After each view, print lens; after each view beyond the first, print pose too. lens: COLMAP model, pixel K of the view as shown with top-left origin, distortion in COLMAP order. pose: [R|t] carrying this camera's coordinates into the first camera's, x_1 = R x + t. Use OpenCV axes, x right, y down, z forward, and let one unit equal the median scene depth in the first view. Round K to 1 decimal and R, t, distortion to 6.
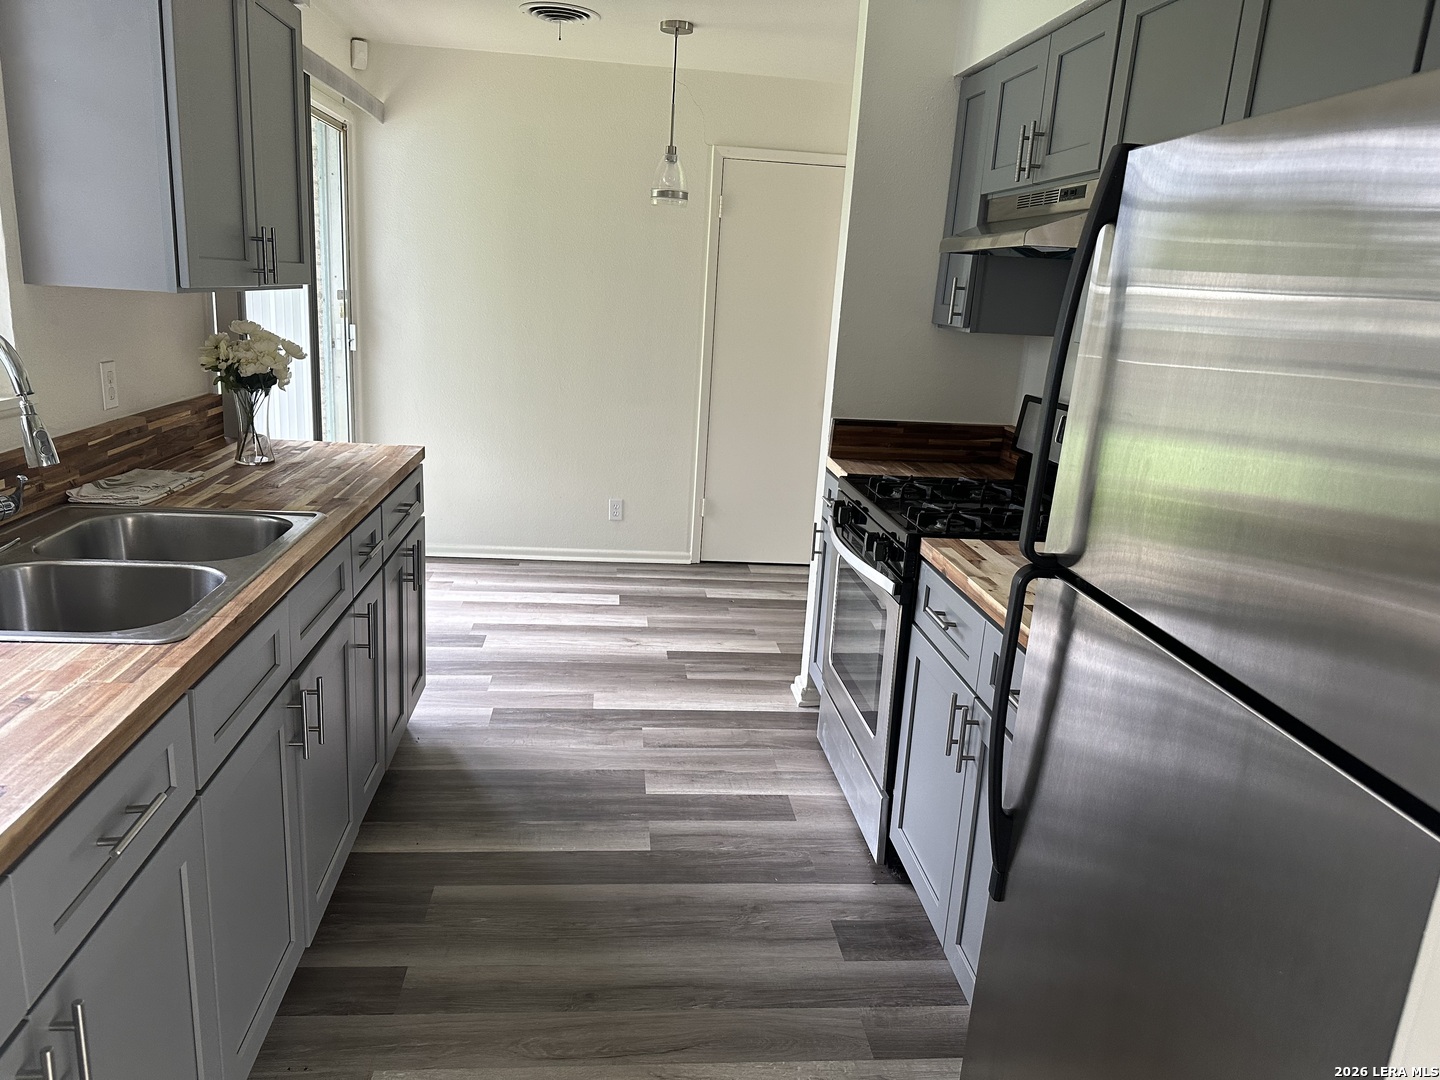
lens RADIAL K [[964.1, 0, 720.0], [0, 964.1, 540.0], [0, 0, 1]] dist [0.161470, -0.276357]
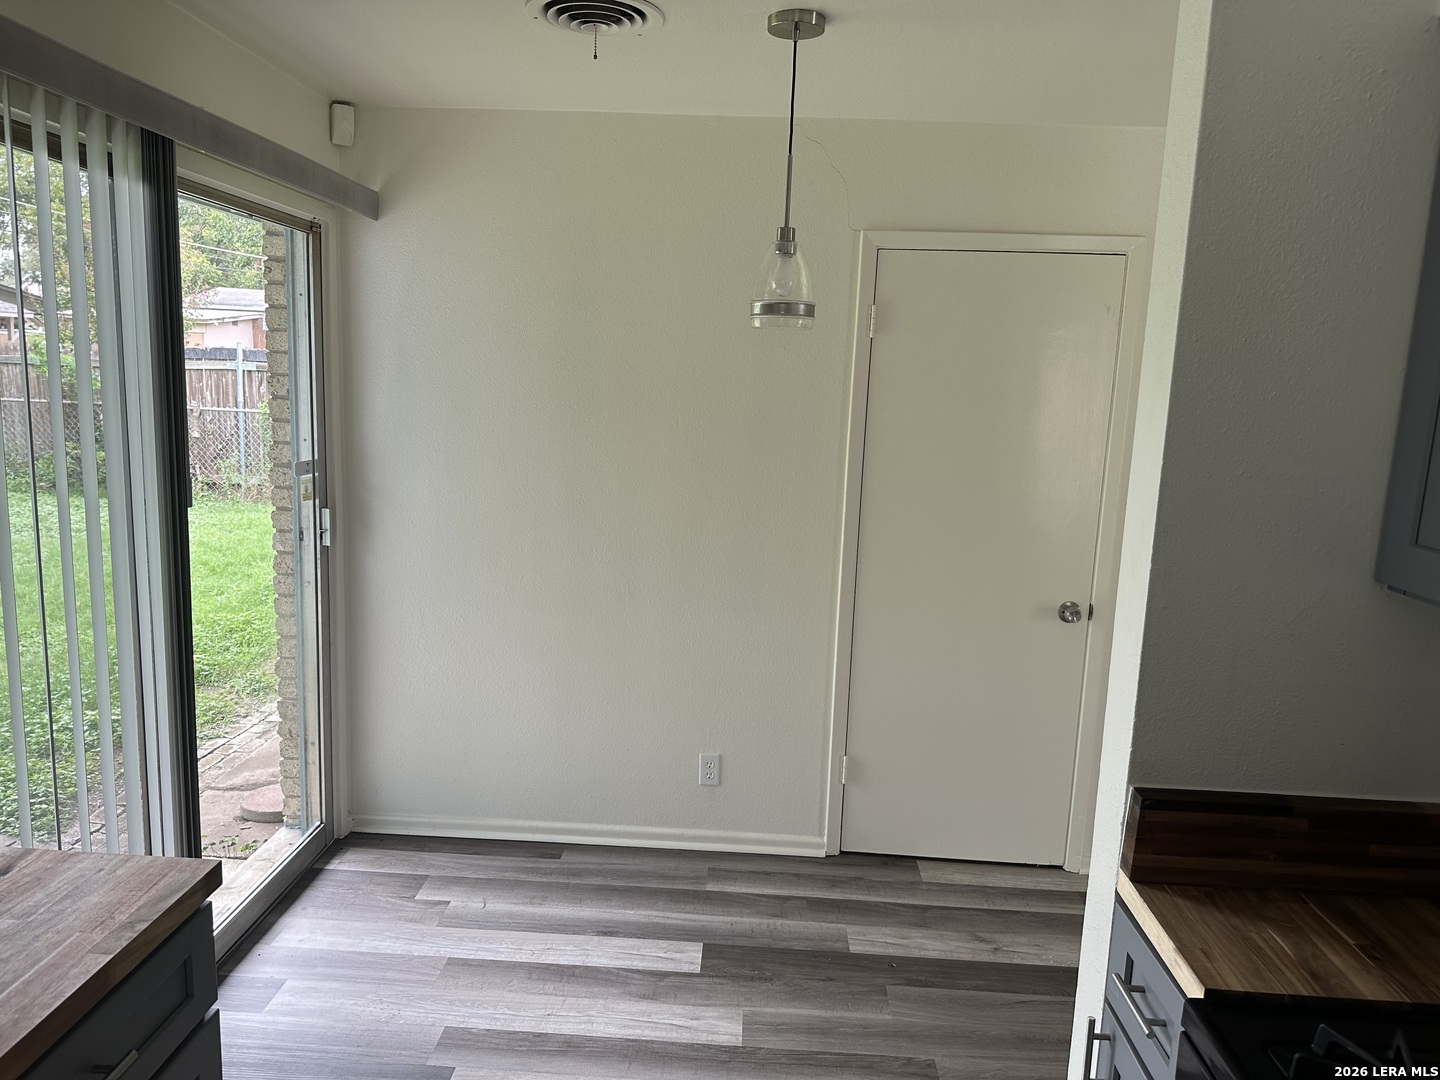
lens RADIAL K [[964.1, 0, 720.0], [0, 964.1, 540.0], [0, 0, 1]] dist [0.161470, -0.276357]
pose [[0.988191, 0.002128, -0.153210, -0.000001], [-0.017259, 0.995086, -0.097497, -0.140768], [0.152249, 0.098990, 0.983372, 0.388664]]
